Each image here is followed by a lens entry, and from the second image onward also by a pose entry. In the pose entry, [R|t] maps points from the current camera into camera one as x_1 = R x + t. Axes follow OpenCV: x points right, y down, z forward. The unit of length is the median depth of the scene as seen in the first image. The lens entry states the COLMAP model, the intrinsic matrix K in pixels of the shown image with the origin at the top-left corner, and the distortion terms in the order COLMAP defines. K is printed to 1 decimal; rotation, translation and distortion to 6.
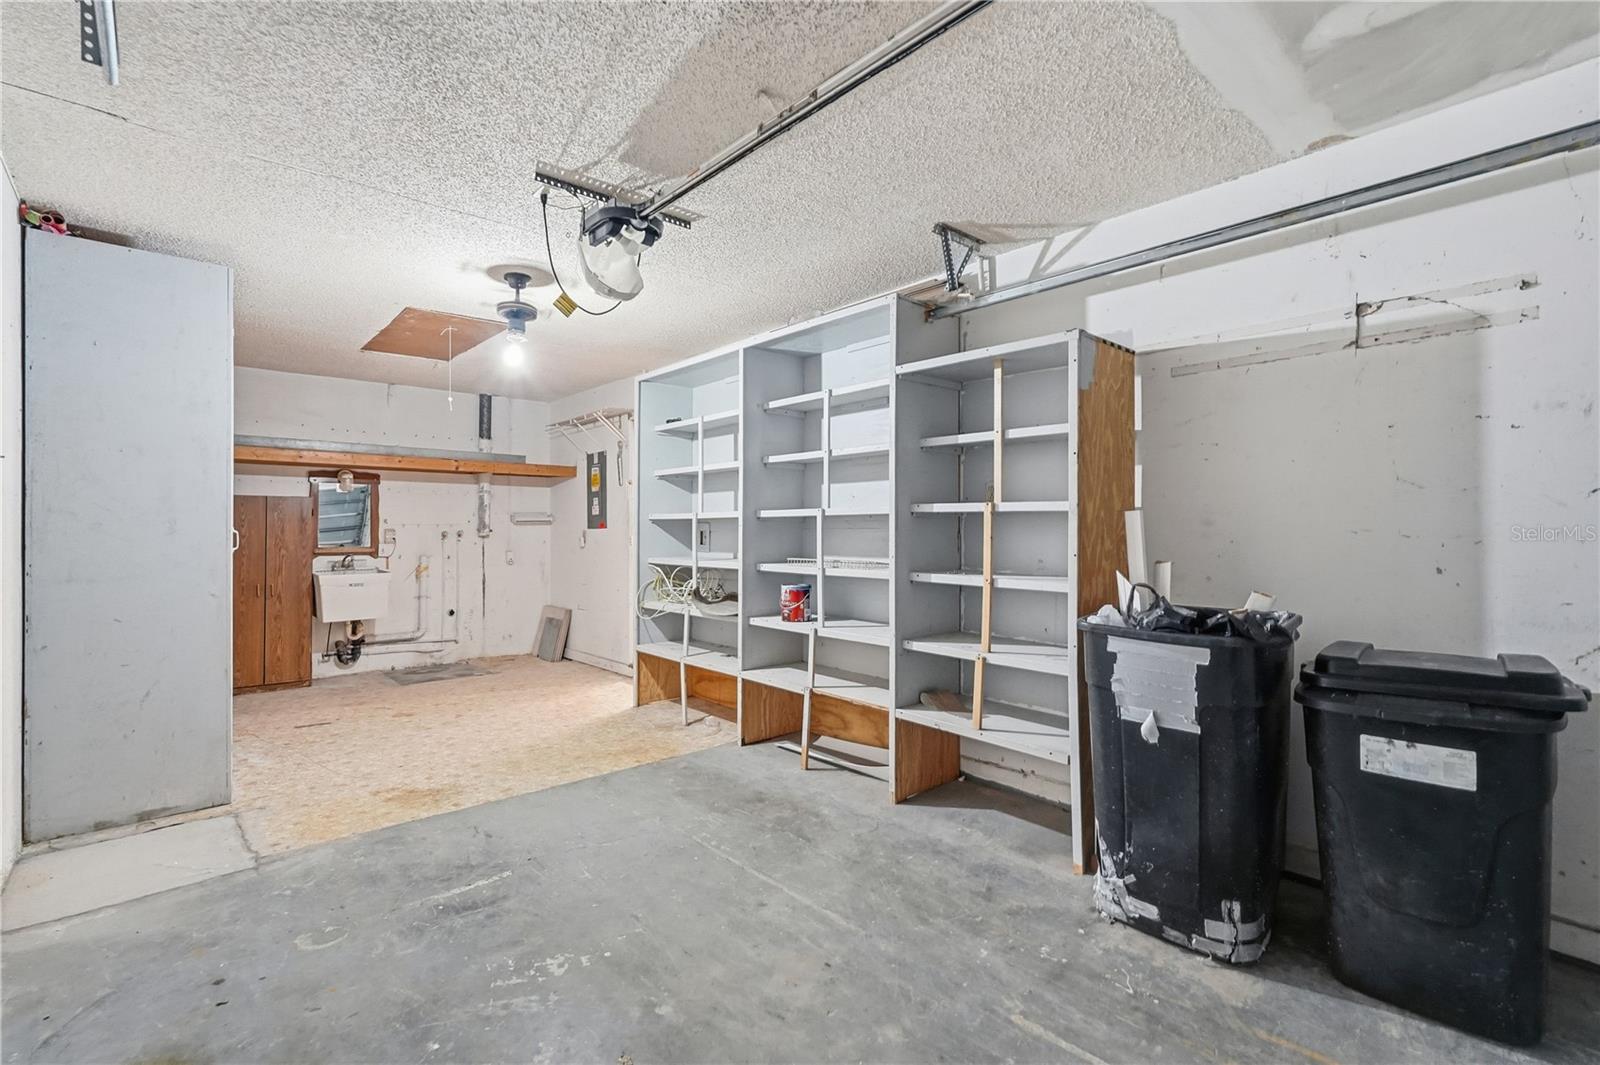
lens RADIAL K [[714.8, 0, 800.3], [0, 714.8, 527.5], [0, 0, 1]] dist [-0.020402, 0.010775]
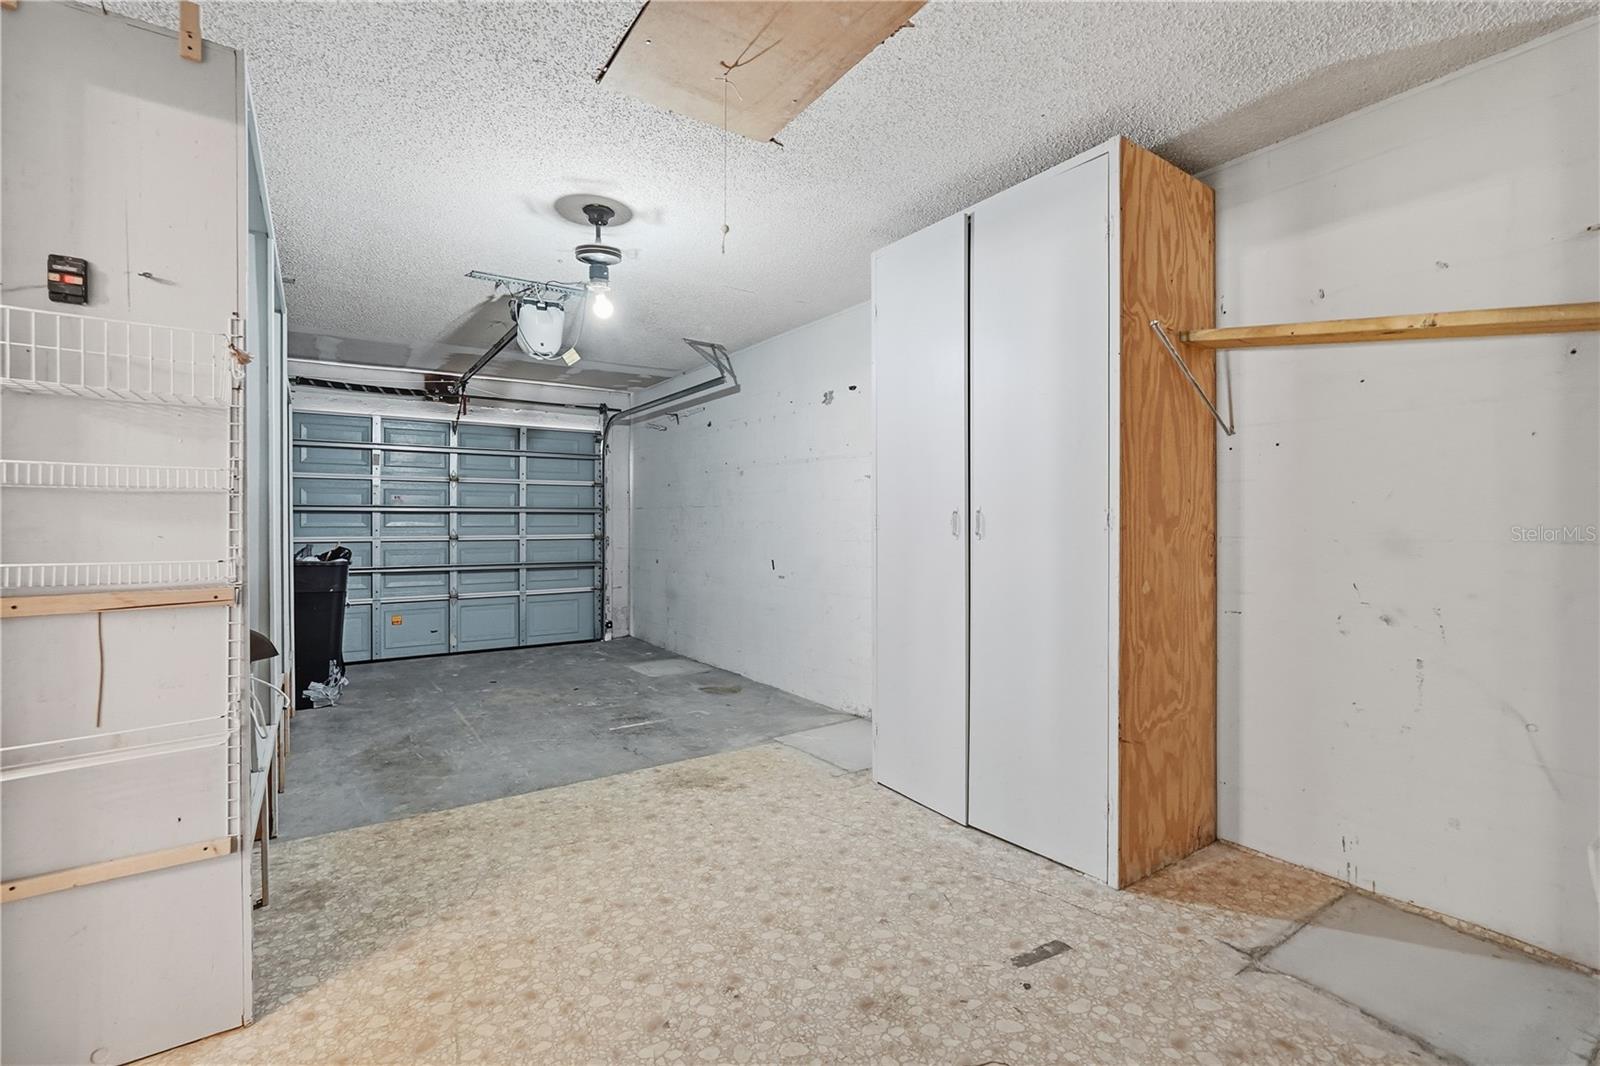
lens RADIAL K [[714.8, 0, 800.3], [0, 714.8, 528.0], [0, 0, 1]] dist [-0.020402, 0.010775]
pose [[-0.990997, 0.003297, 0.133843, -0.801914], [0.003645, 0.999991, 0.002358, 0.023272], [-0.133834, 0.002825, -0.991000, 1.935426]]
